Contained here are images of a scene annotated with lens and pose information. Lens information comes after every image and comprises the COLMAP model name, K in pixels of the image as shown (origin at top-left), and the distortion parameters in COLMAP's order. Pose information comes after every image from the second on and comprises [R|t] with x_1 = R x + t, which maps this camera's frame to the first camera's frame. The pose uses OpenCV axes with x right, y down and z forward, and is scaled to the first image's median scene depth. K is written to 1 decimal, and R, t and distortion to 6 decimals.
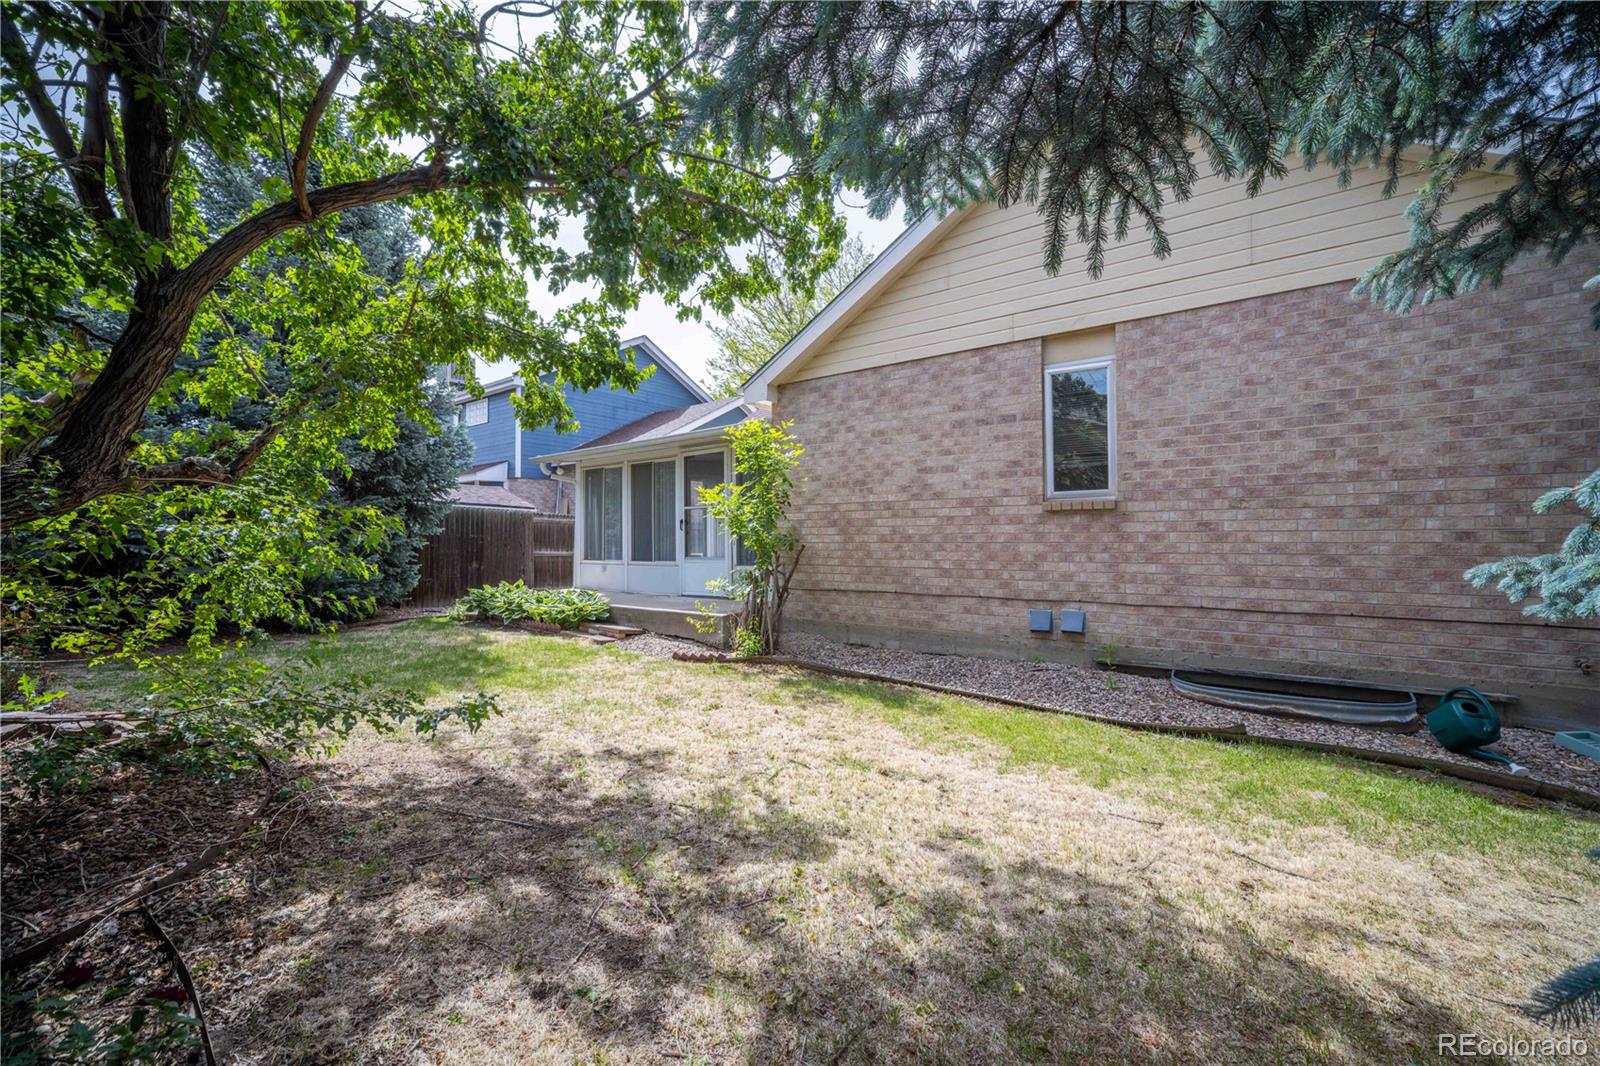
lens RADIAL K [[626.6, 0, 807.4], [0, 626.6, 531.0], [0, 0, 1]] dist [-0.015157, 0.005245]
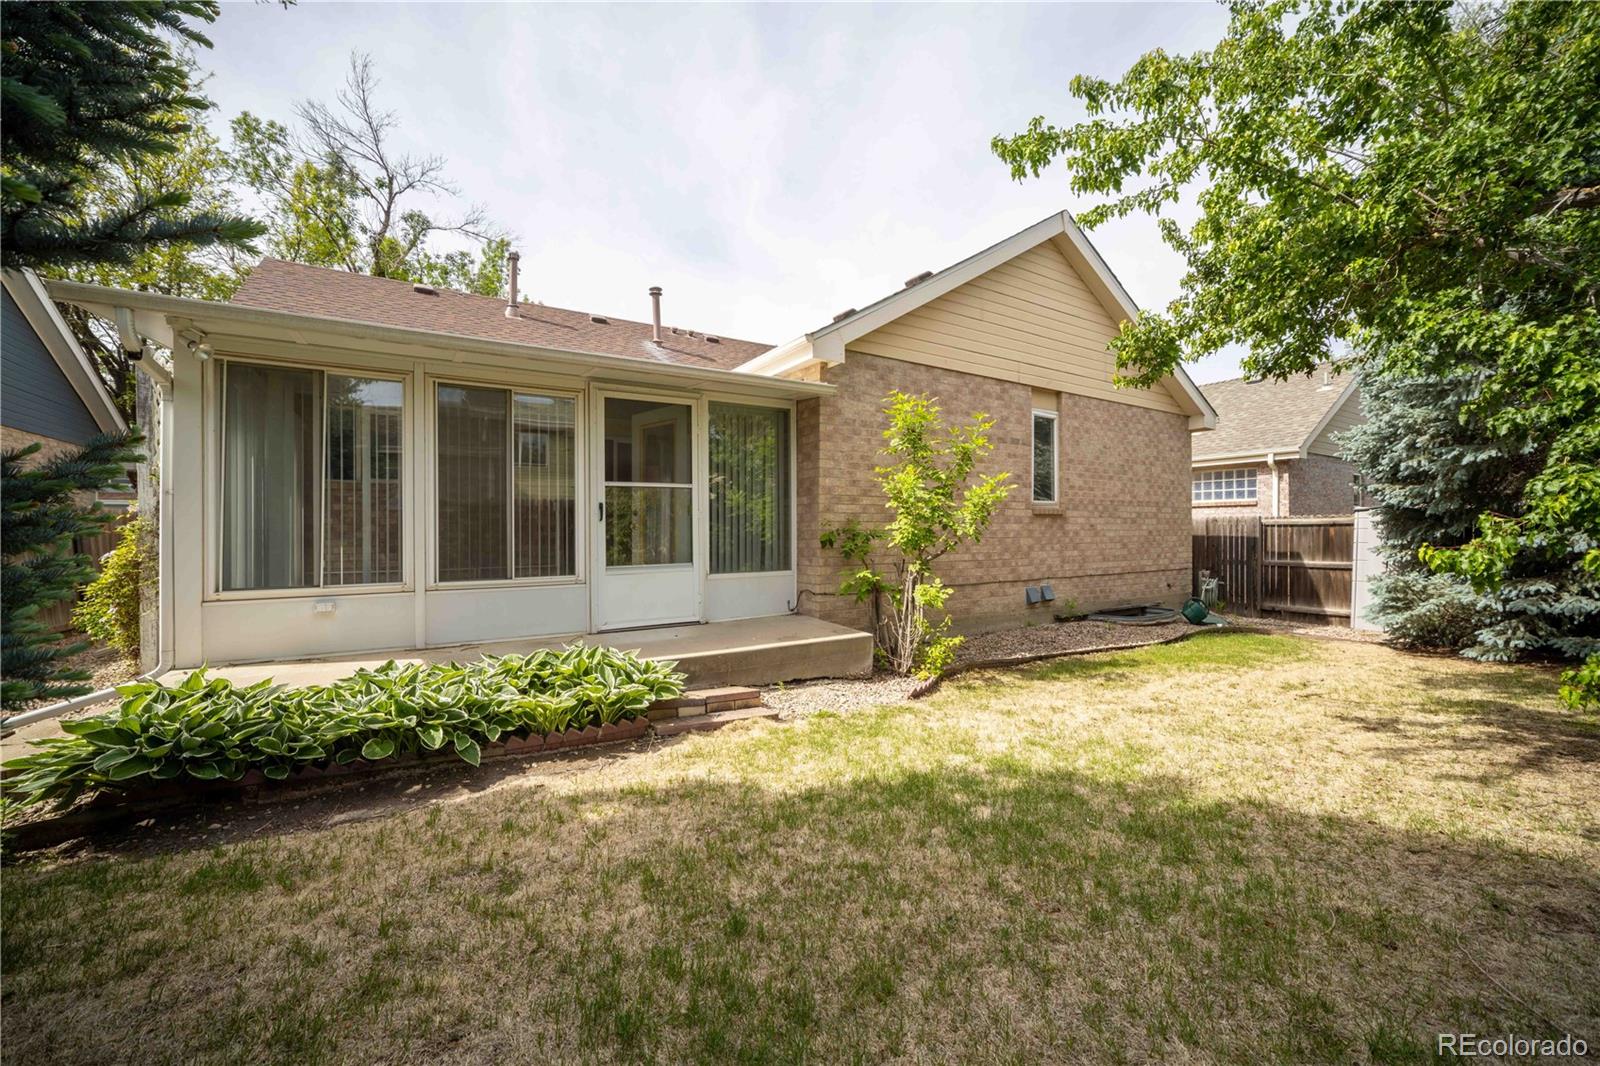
lens RADIAL K [[626.6, 0, 799.7], [0, 626.6, 531.3], [0, 0, 1]] dist [-0.015157, 0.005245]
pose [[0.371495, 0.006742, 0.928410, -1.100645], [-0.007412, 0.999963, -0.004296, 0.015468], [-0.928405, -0.005286, 0.371531, 0.985324]]
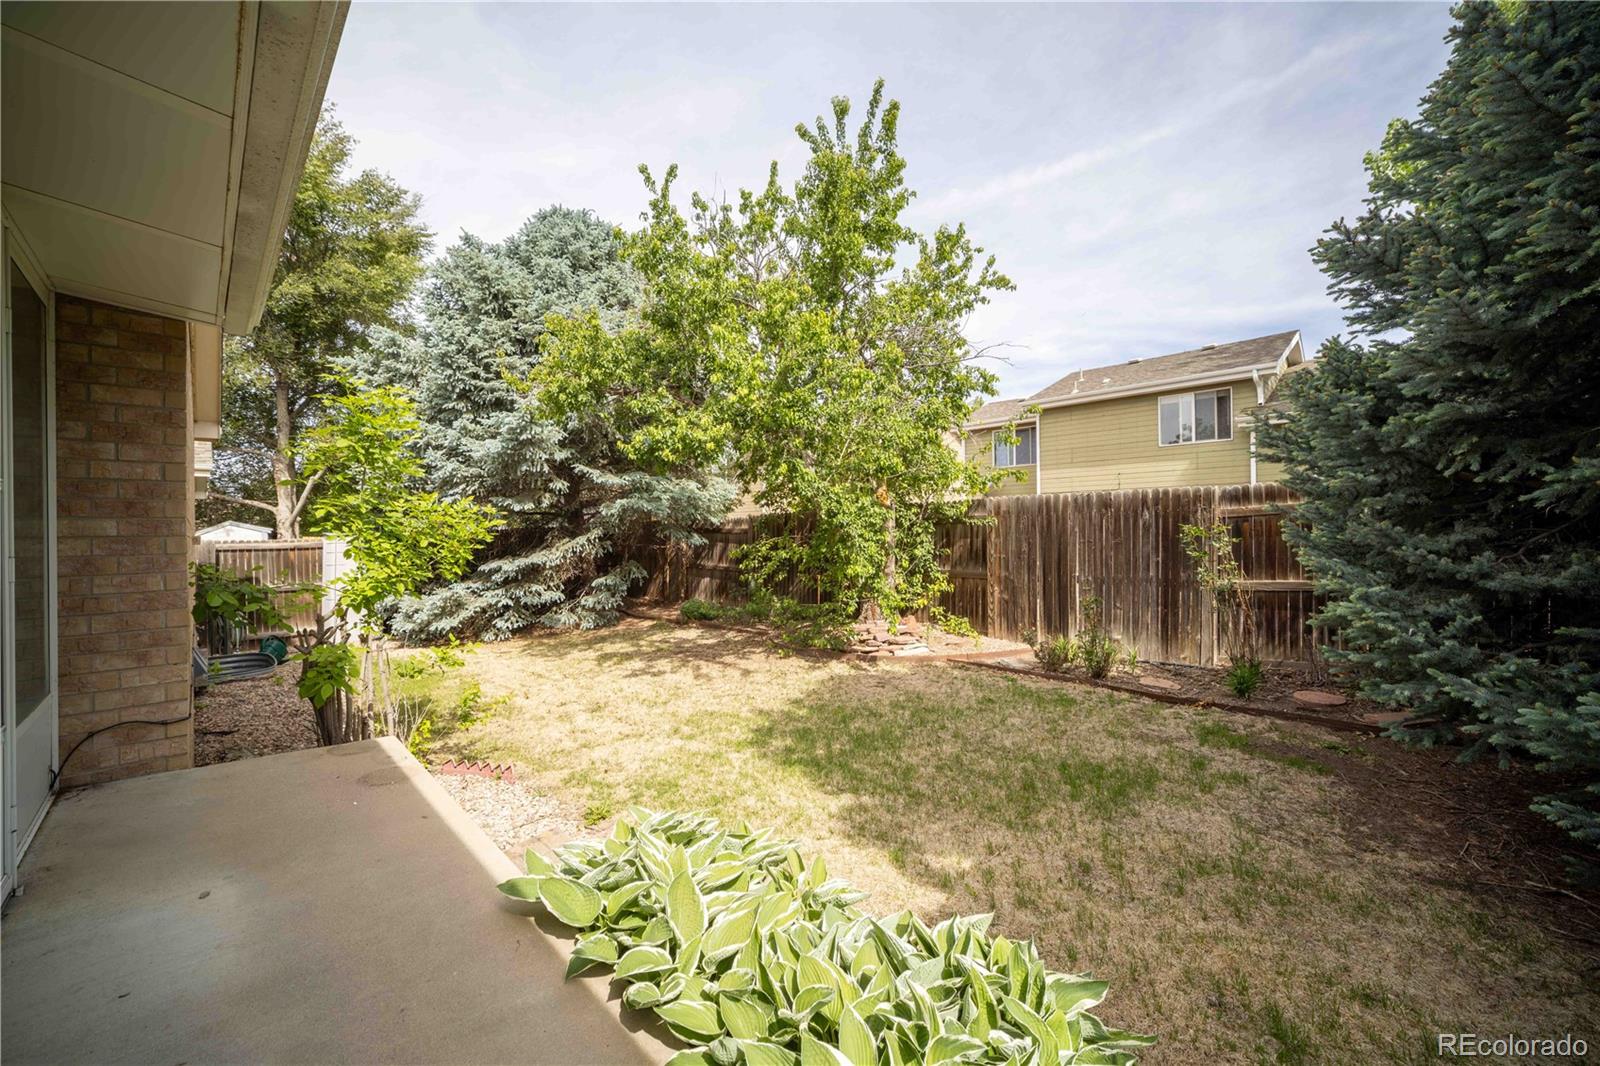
lens RADIAL K [[626.6, 0, 796.7], [0, 626.6, 537.3], [0, 0, 1]] dist [-0.015157, 0.005245]
pose [[-0.984055, 0.015202, 0.177211, -0.689315], [0.014492, 0.999881, -0.005302, -0.025614], [-0.177271, -0.002649, -0.984159, 1.794748]]
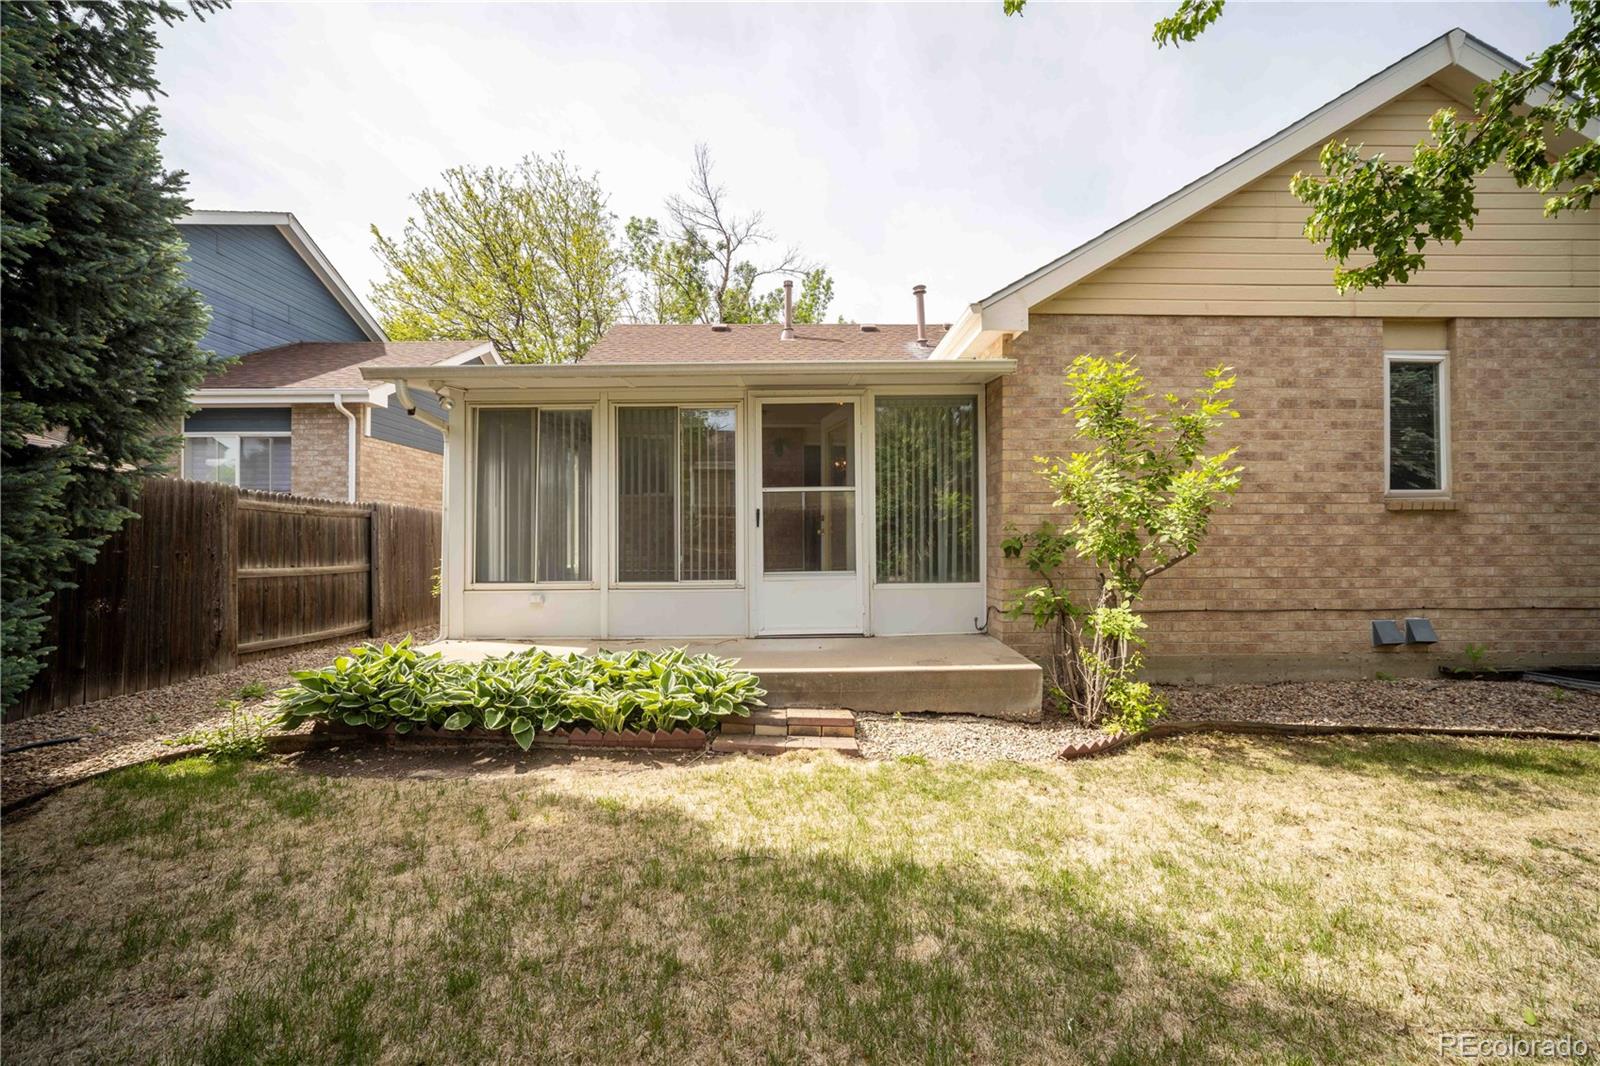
lens RADIAL K [[626.6, 0, 800.0], [0, 626.6, 532.1], [0, 0, 1]] dist [-0.015157, 0.005245]
pose [[0.800423, 0.008905, 0.599370, -0.854006], [-0.007251, 0.999960, -0.005173, 0.010232], [-0.599392, -0.000205, 0.800455, 0.807461]]
